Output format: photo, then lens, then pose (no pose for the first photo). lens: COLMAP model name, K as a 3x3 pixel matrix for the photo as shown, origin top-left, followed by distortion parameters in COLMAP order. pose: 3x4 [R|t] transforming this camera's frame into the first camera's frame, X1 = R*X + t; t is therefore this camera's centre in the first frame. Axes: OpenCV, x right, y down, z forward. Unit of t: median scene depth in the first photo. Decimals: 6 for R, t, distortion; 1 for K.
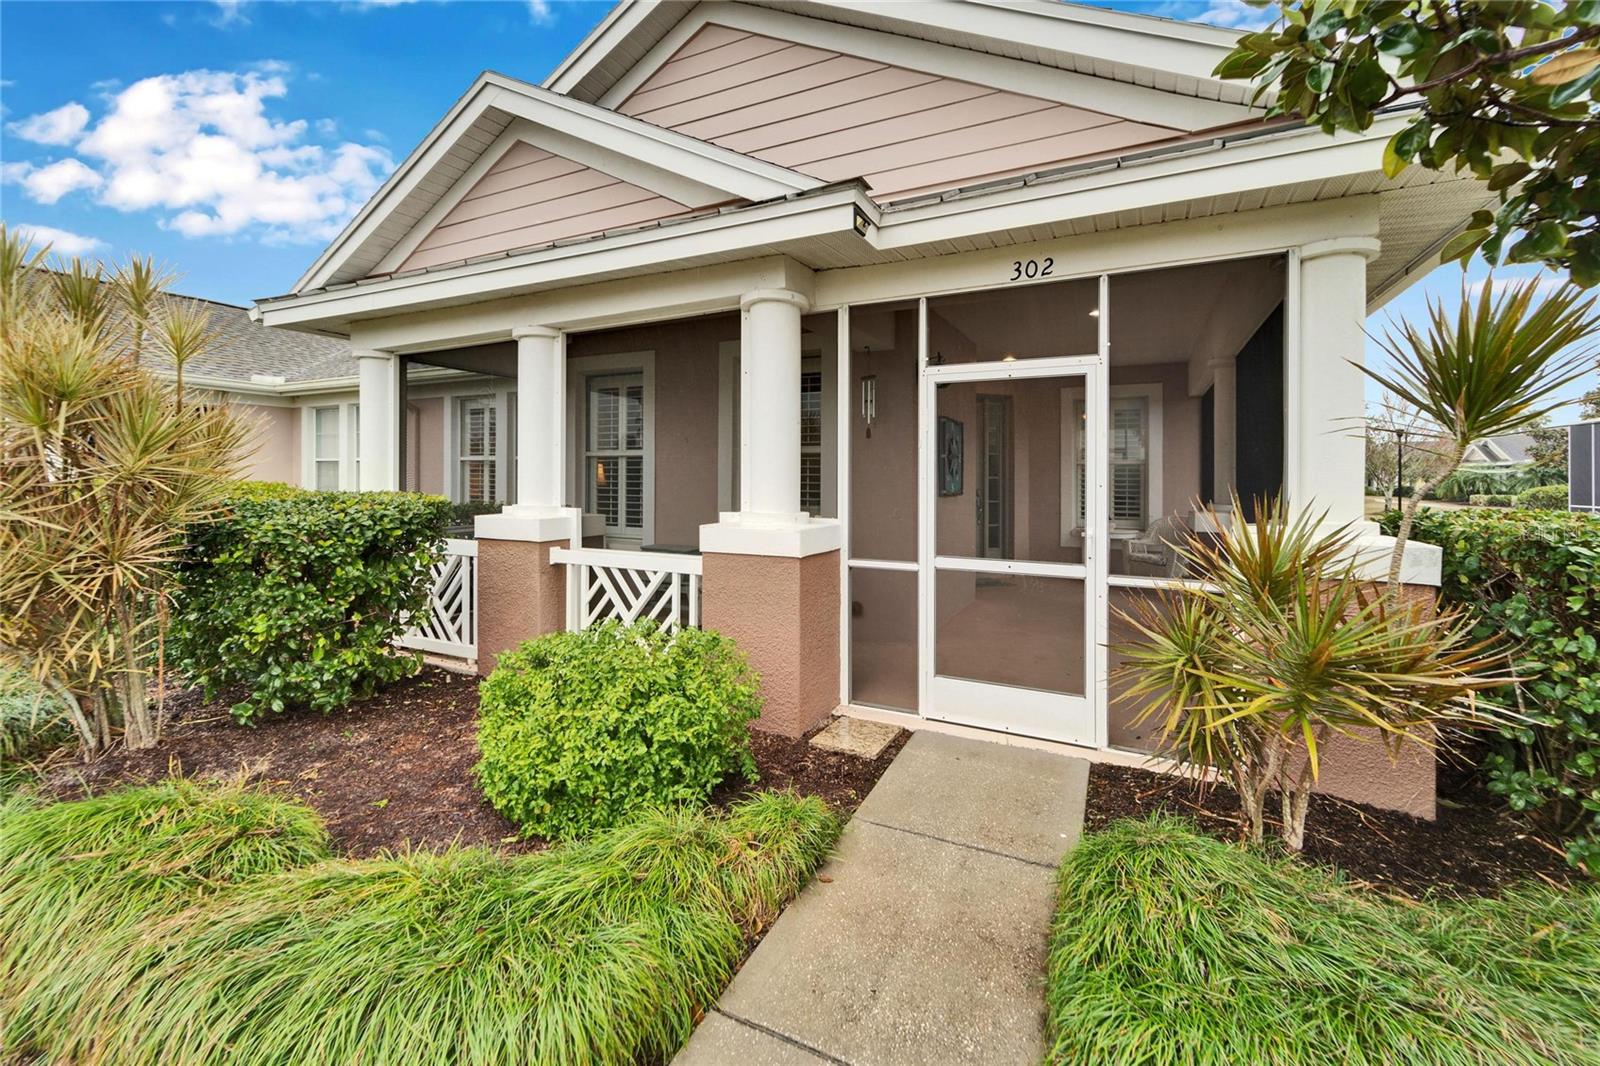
lens RADIAL K [[656.8, 0, 775.7], [0, 656.8, 479.5], [0, 0, 1]] dist [0.001092, -0.000315]
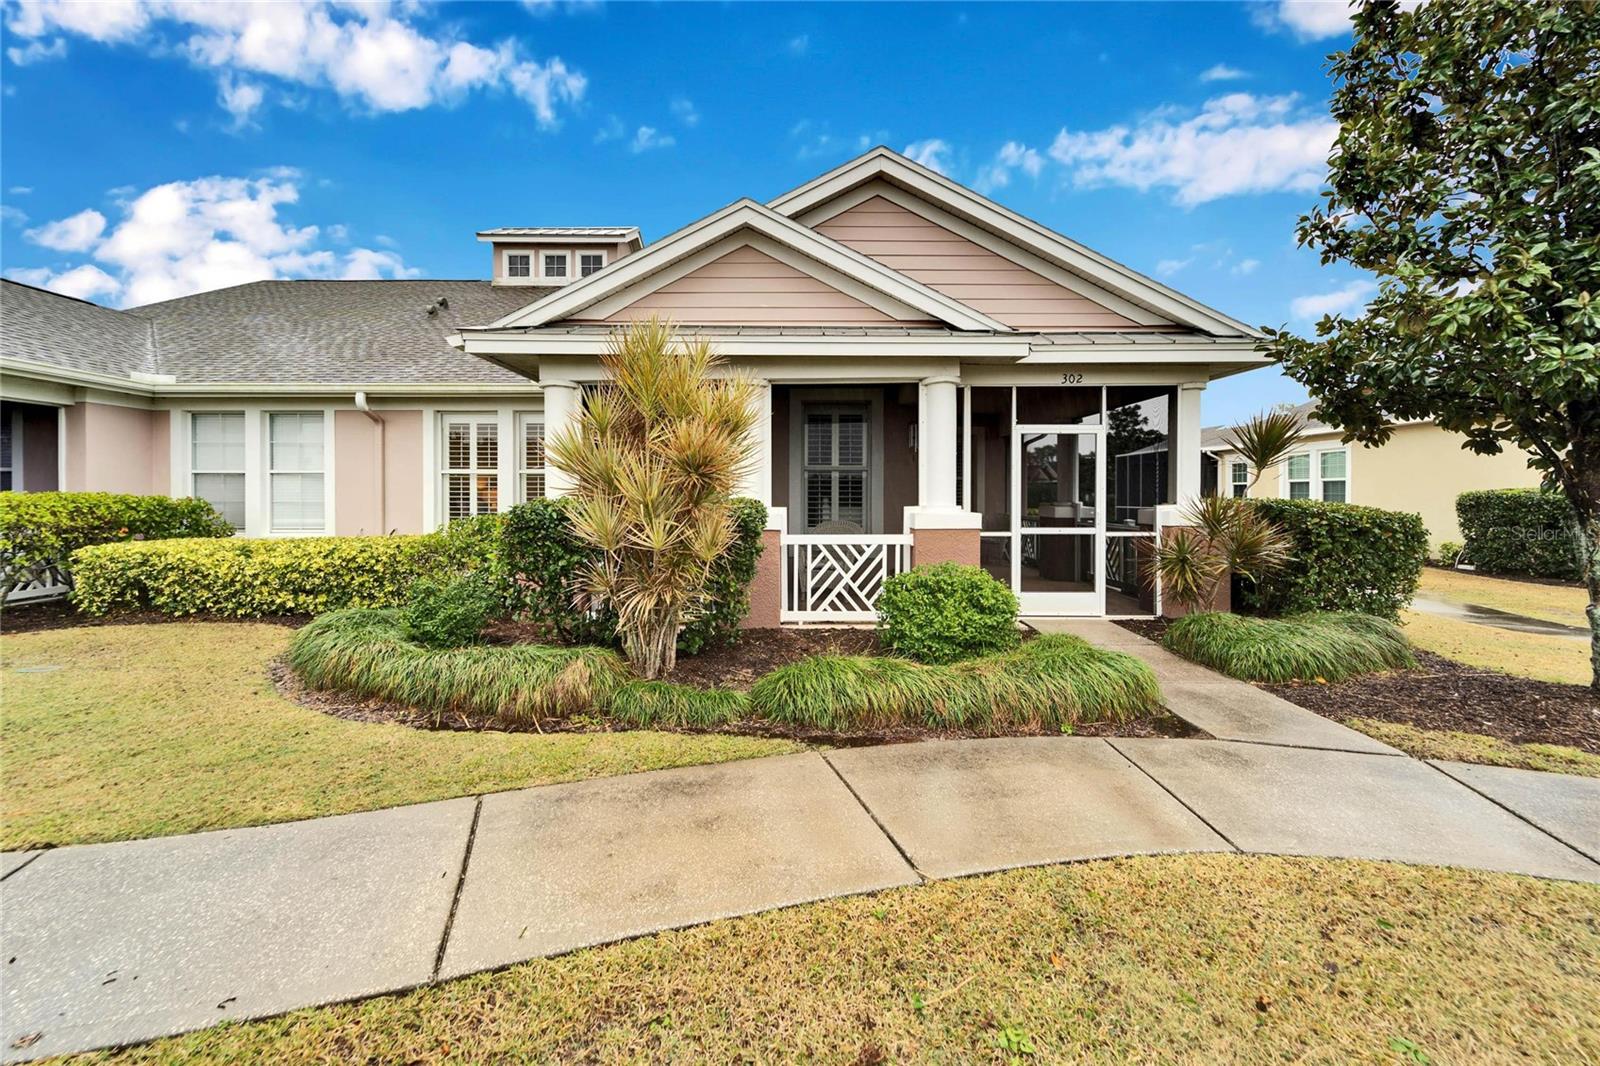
lens RADIAL K [[656.8, 0, 769.9], [0, 656.8, 509.7], [0, 0, 1]] dist [0.001092, -0.000315]
pose [[0.892586, -0.011389, 0.450733, -1.142703], [0.005796, 0.999888, 0.013787, 0.033989], [-0.450839, -0.009694, 0.892553, -0.308829]]
